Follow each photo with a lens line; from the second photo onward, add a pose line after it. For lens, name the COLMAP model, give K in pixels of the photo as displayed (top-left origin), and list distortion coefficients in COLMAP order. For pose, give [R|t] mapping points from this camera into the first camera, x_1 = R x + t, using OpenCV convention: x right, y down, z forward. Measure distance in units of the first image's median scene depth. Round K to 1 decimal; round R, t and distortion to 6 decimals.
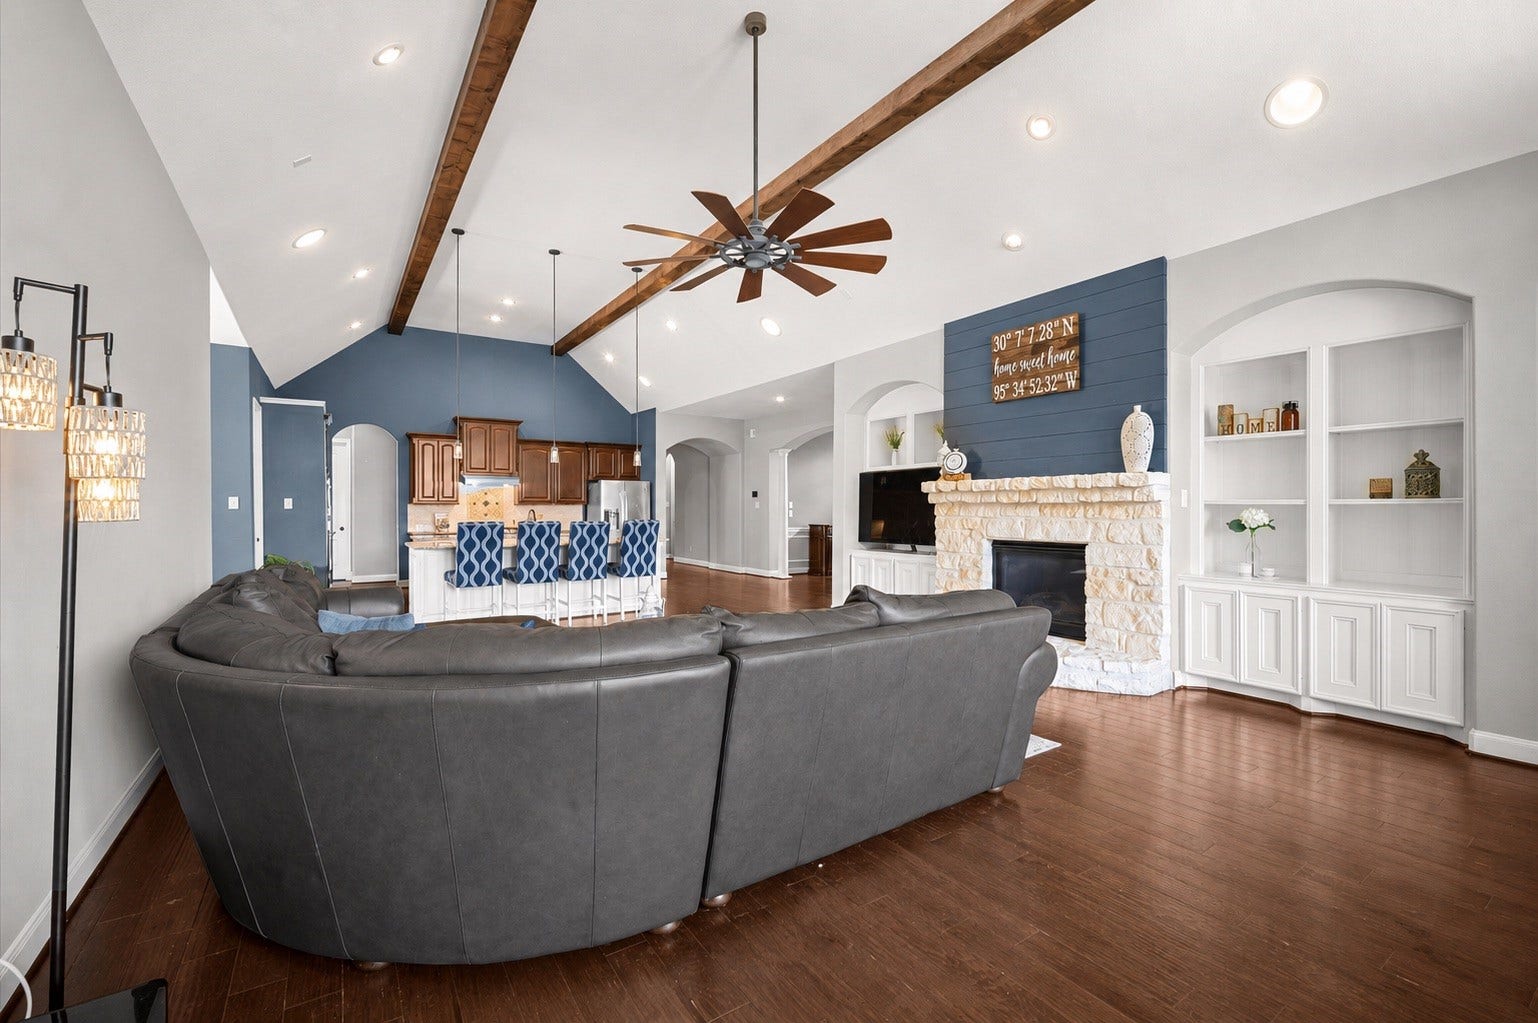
lens RADIAL K [[692.0, 0, 766.1], [0, 692.0, 517.1], [0, 0, 1]] dist [-0.000188, -0.000059]
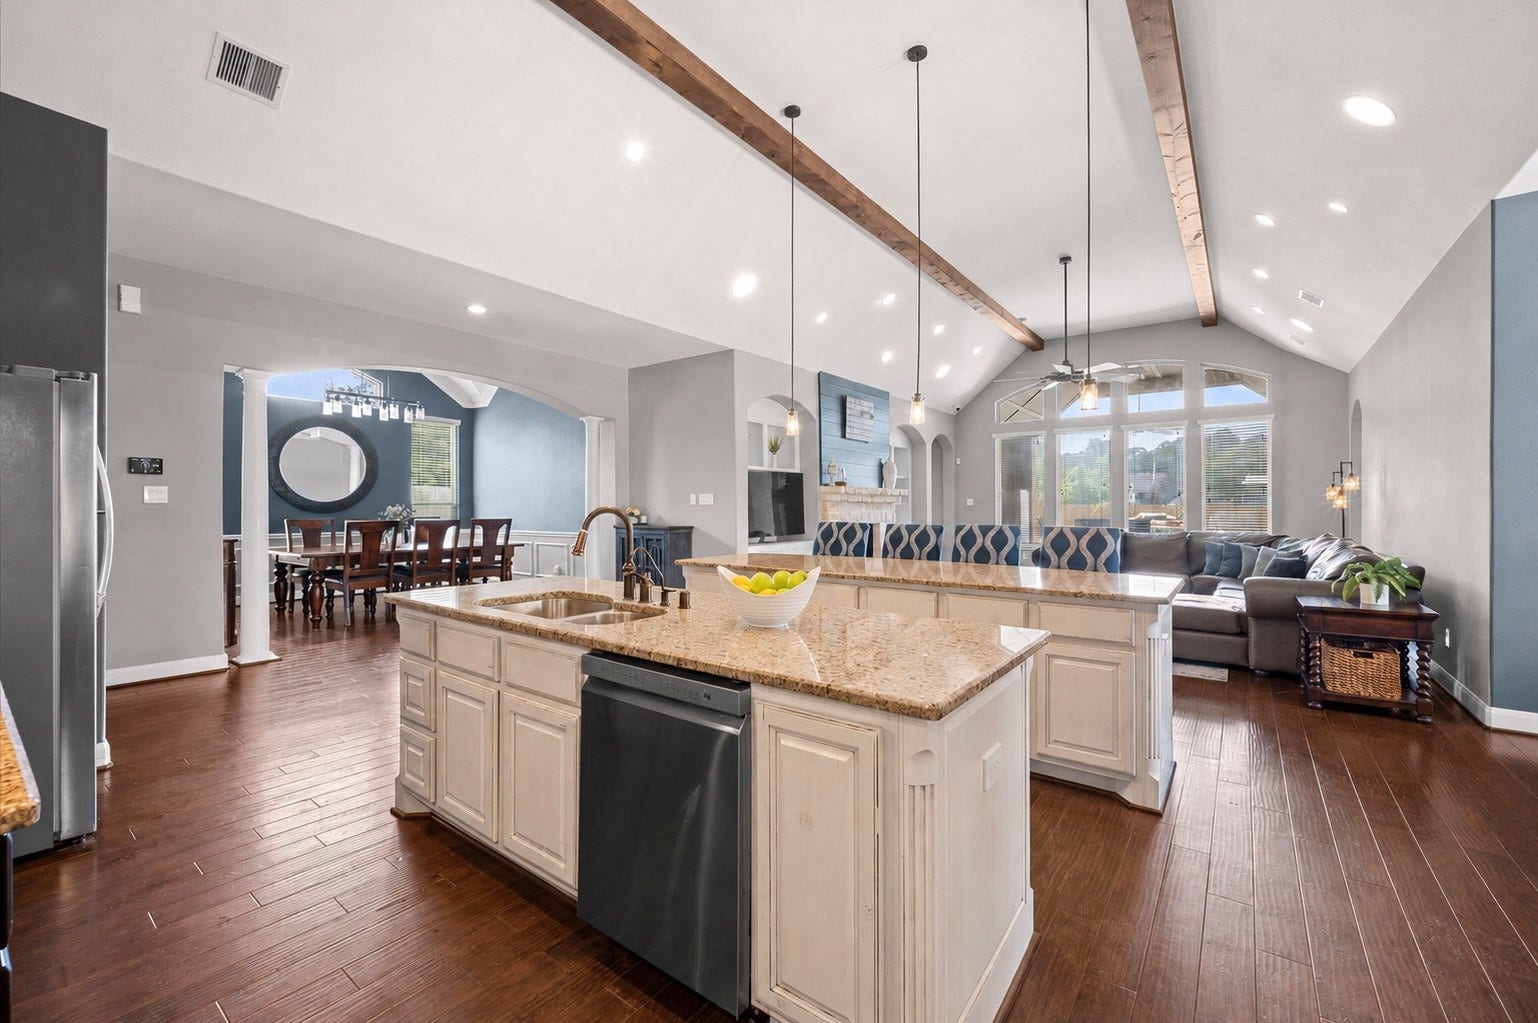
lens RADIAL K [[624.6, 0, 769.1], [0, 624.6, 505.3], [0, 0, 1]] dist [-0.000403, -0.000105]
pose [[-0.354215, -0.003554, 0.935157, -0.969663], [0.004051, 0.999978, 0.005335, -0.022097], [-0.935155, 0.005678, -0.354193, 1.717285]]
